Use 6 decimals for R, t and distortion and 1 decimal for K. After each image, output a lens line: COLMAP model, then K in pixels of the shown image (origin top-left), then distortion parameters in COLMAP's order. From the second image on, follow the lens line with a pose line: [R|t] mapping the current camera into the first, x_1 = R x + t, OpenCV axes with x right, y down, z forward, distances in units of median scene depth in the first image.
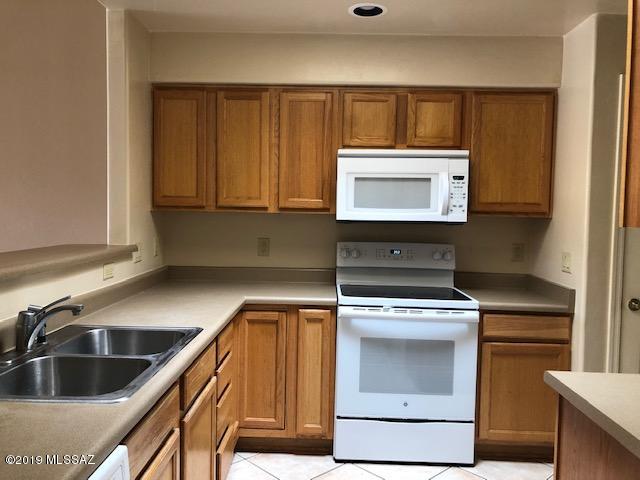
lens RADIAL K [[516.8, 0, 311.5], [0, 516.8, 232.0], [0, 0, 1]] dist [0.012957, -0.003918]
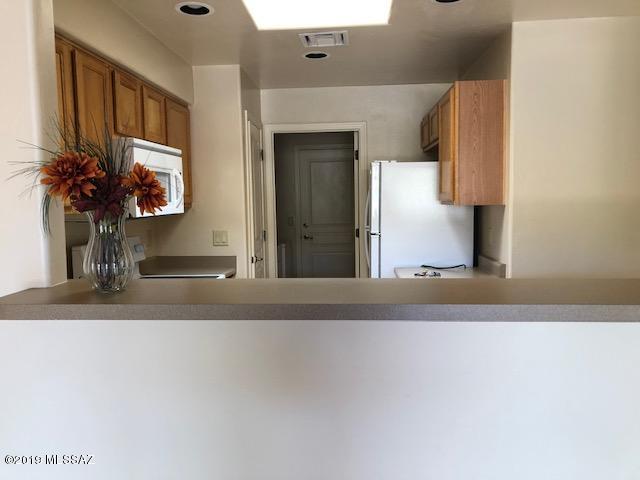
lens RADIAL K [[516.8, 0, 343.9], [0, 516.8, 239.1], [0, 0, 1]] dist [-0.000736, -0.002248]
pose [[-0.025888, -0.096985, 0.994949, -0.858004], [0.057087, 0.993515, 0.098330, -0.054545], [-0.998033, 0.059345, -0.020183, 0.677971]]
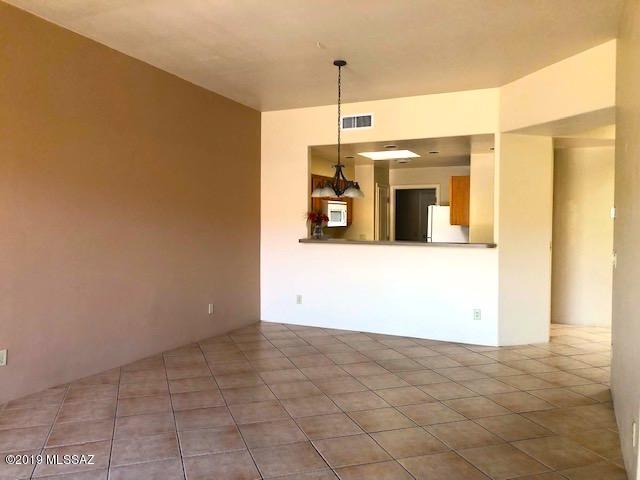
lens RADIAL K [[516.8, 0, 311.5], [0, 516.8, 232.0], [0, 0, 1]] dist [0.012957, -0.003918]
pose [[0.411232, -0.035786, 0.910828, -2.475461], [0.047936, 0.998695, 0.017596, -0.048623], [-0.910269, 0.036426, 0.412411, -0.029109]]
